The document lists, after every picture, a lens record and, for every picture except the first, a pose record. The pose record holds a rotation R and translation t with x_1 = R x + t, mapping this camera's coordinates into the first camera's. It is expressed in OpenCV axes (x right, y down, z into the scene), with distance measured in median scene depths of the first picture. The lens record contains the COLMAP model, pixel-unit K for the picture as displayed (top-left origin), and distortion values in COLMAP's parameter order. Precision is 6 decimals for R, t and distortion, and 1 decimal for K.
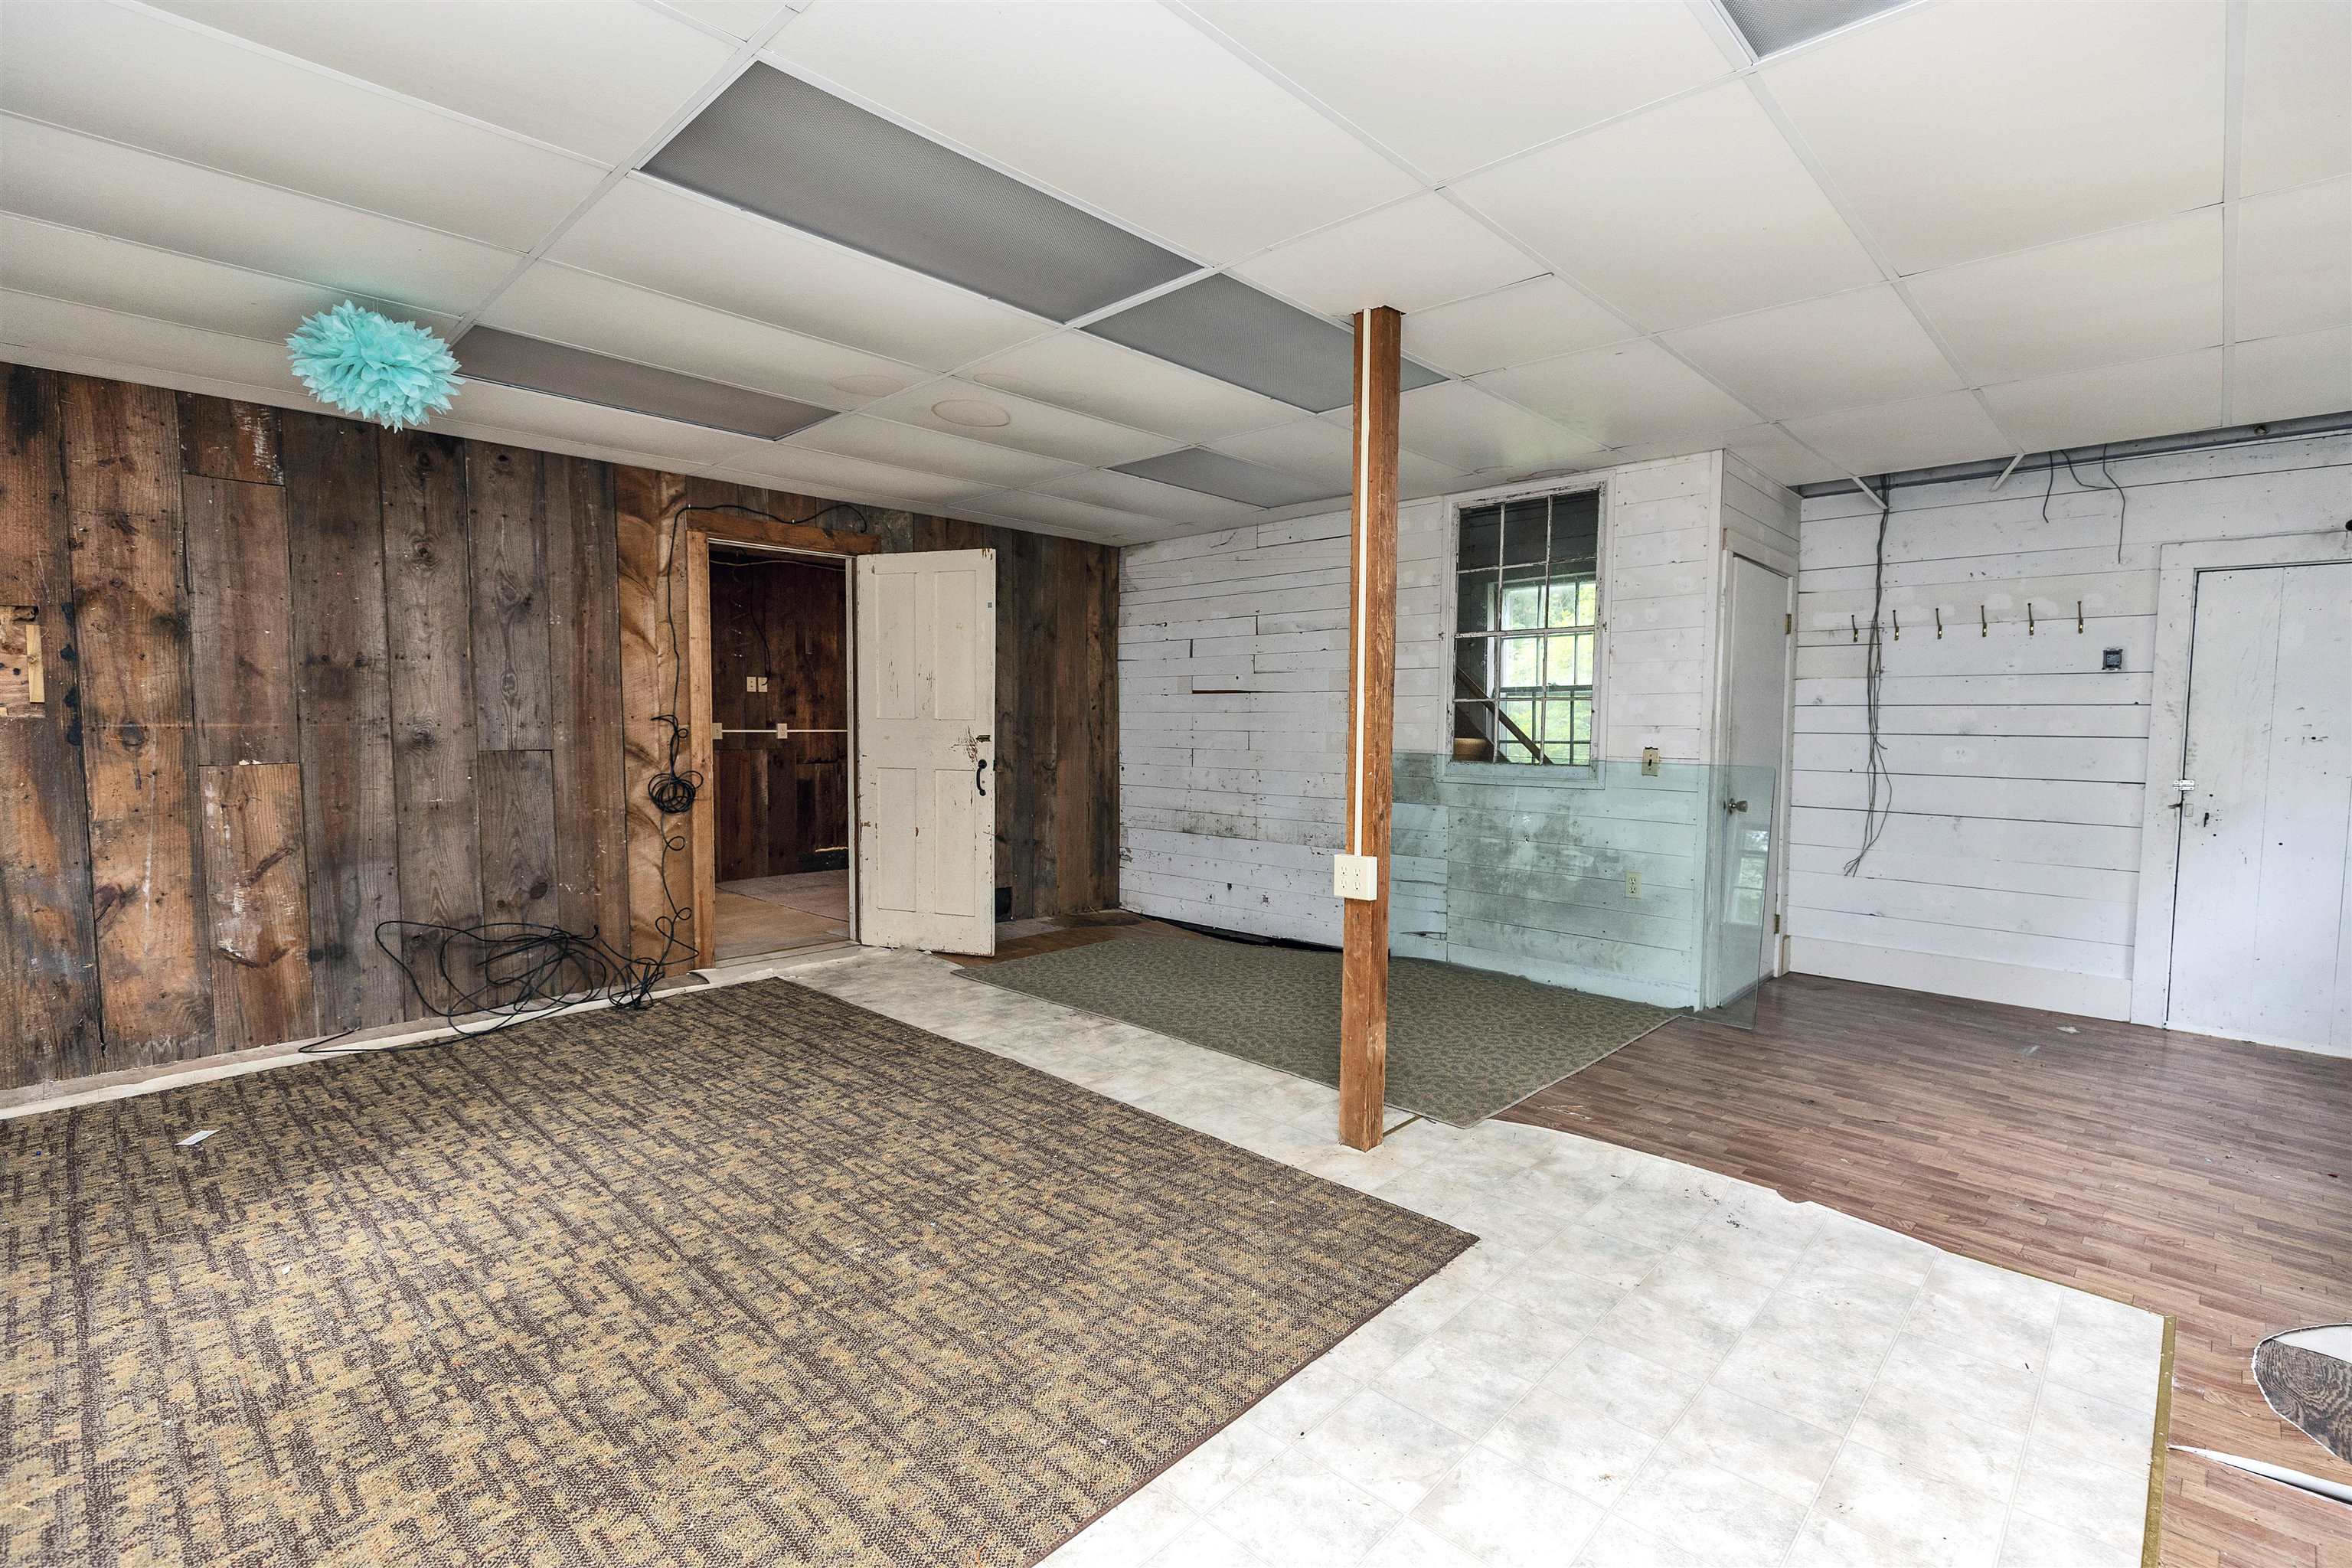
lens RADIAL K [[1060.3, 0, 1183.6], [0, 1060.3, 782.9], [0, 0, 1]] dist [0.003931, -0.000416]
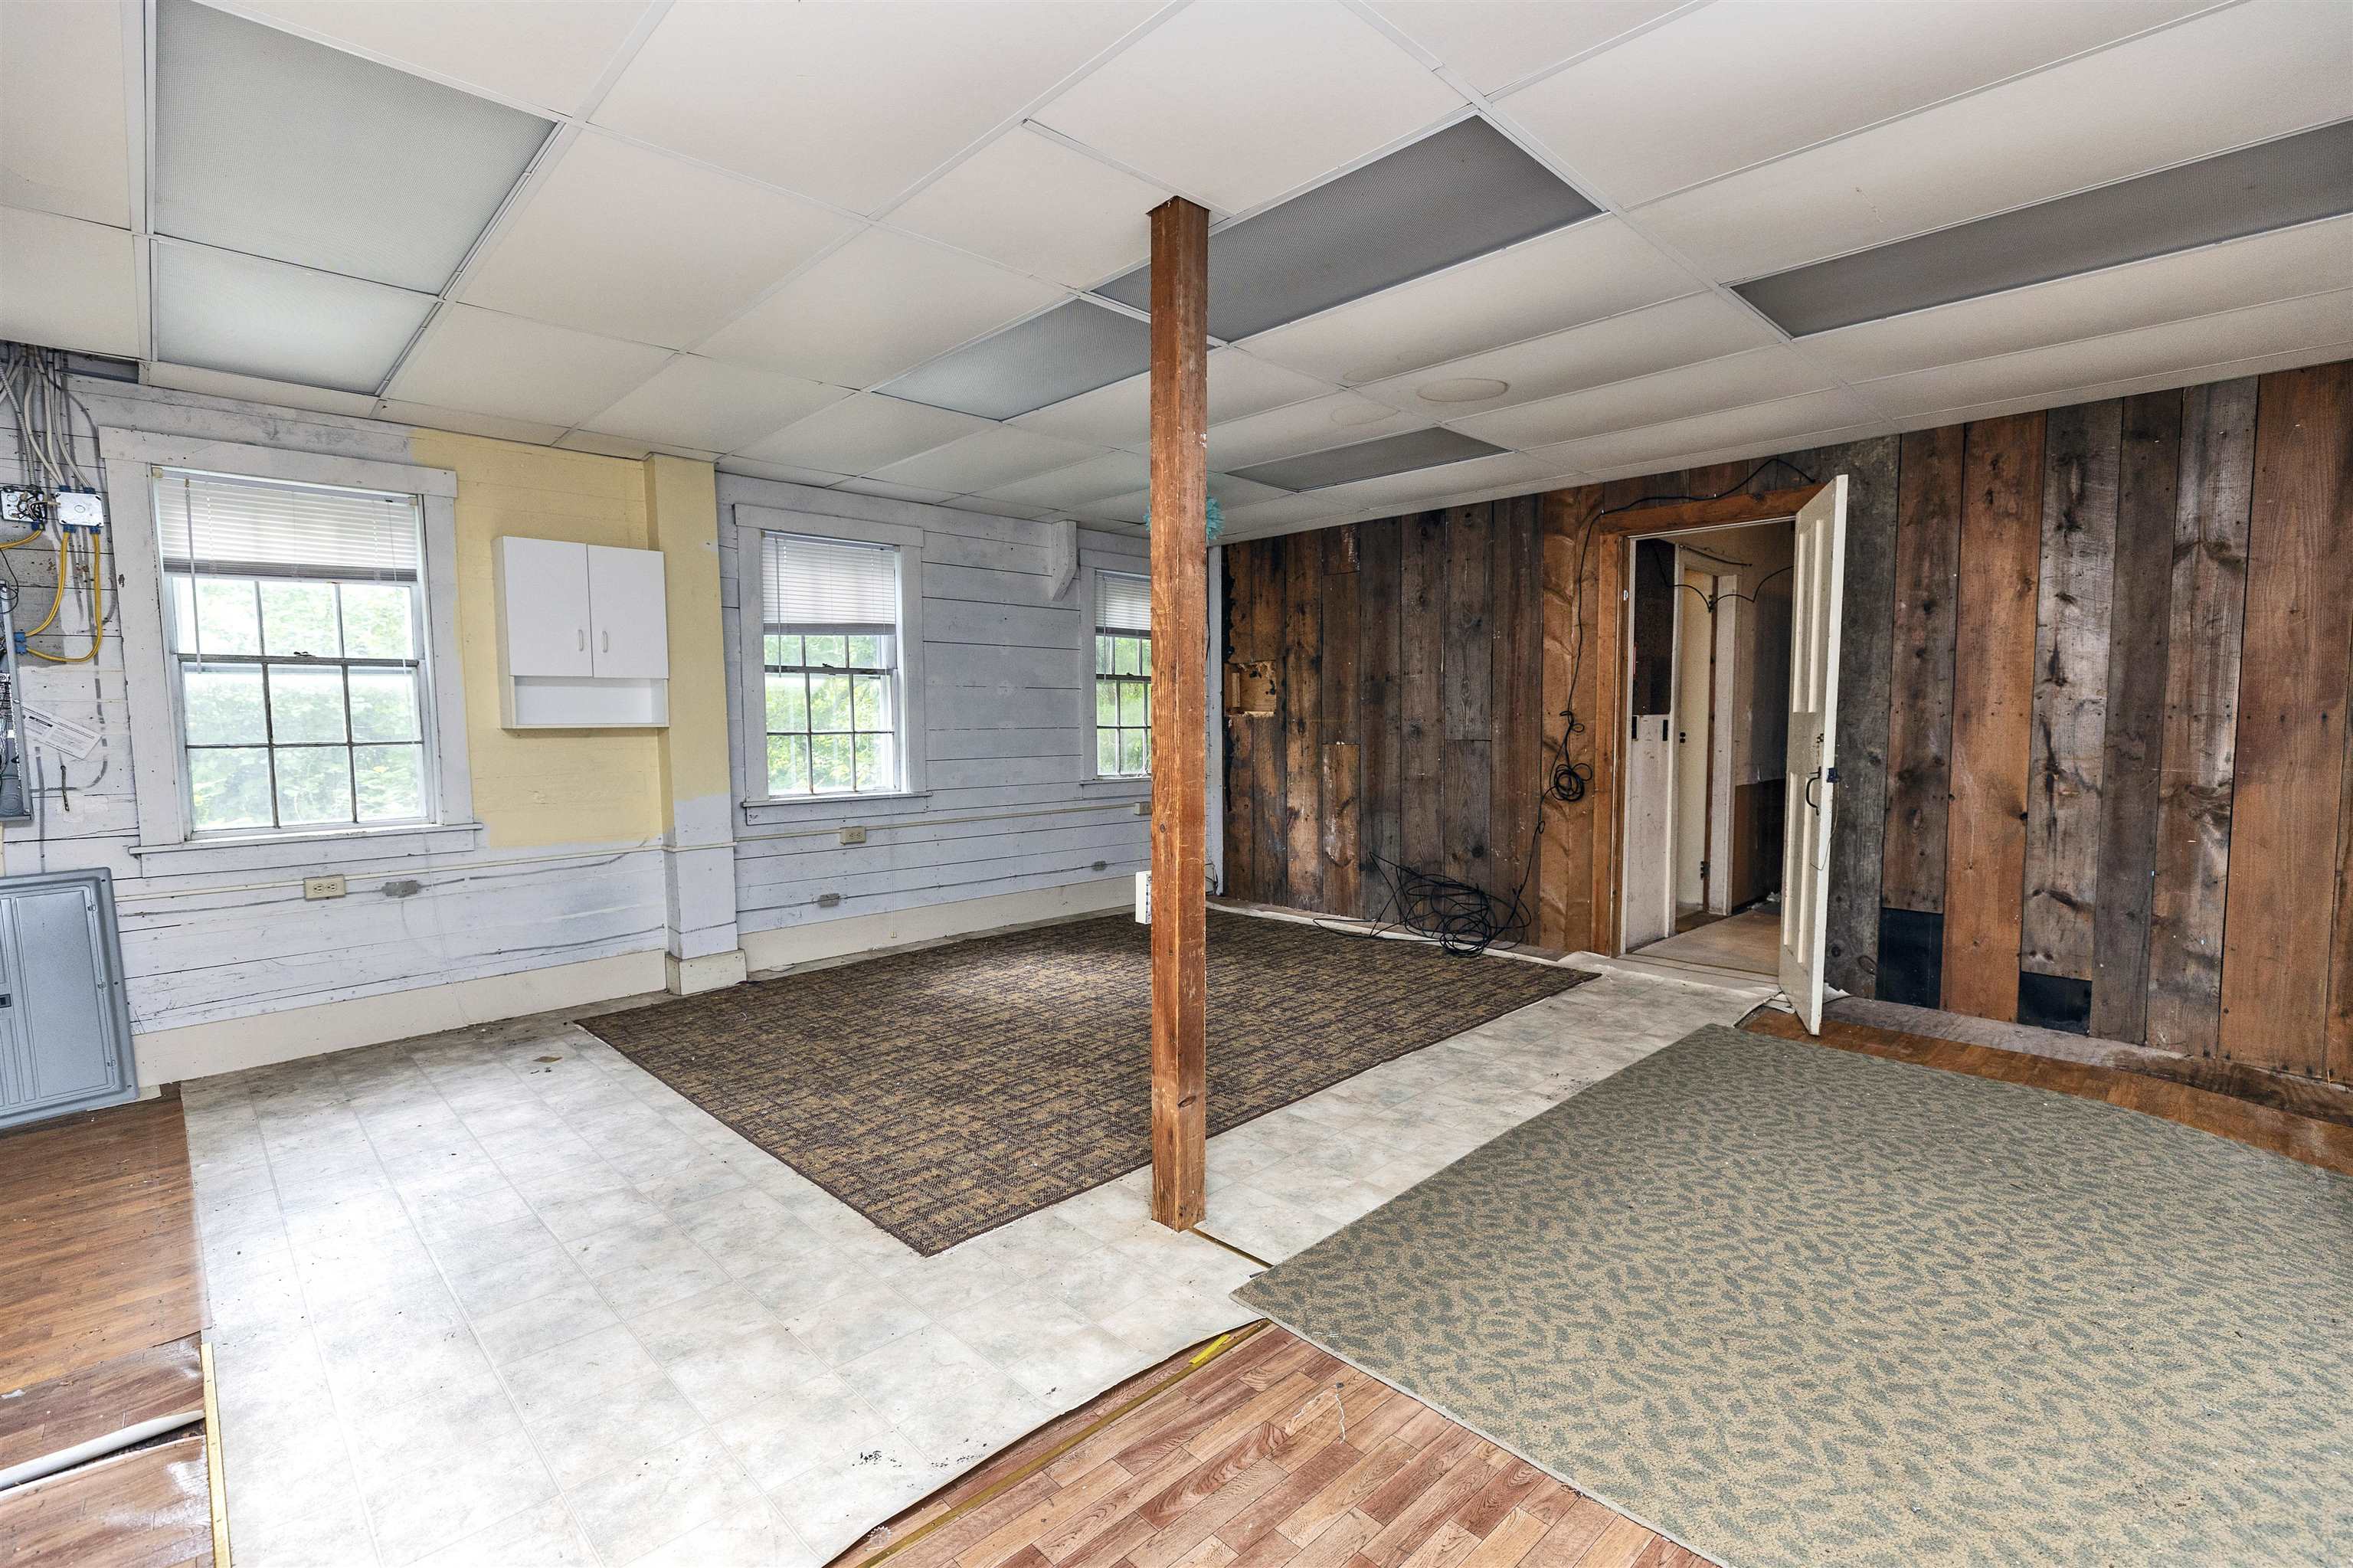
lens RADIAL K [[1060.8, 0, 1184.5], [0, 1060.8, 794.8], [0, 0, 1]] dist [0.003931, -0.000416]
pose [[-0.027570, 0.068725, -0.997255, 0.773867], [-0.055706, 0.995978, 0.070177, -0.041262], [0.998067, 0.057488, -0.023631, 0.796624]]
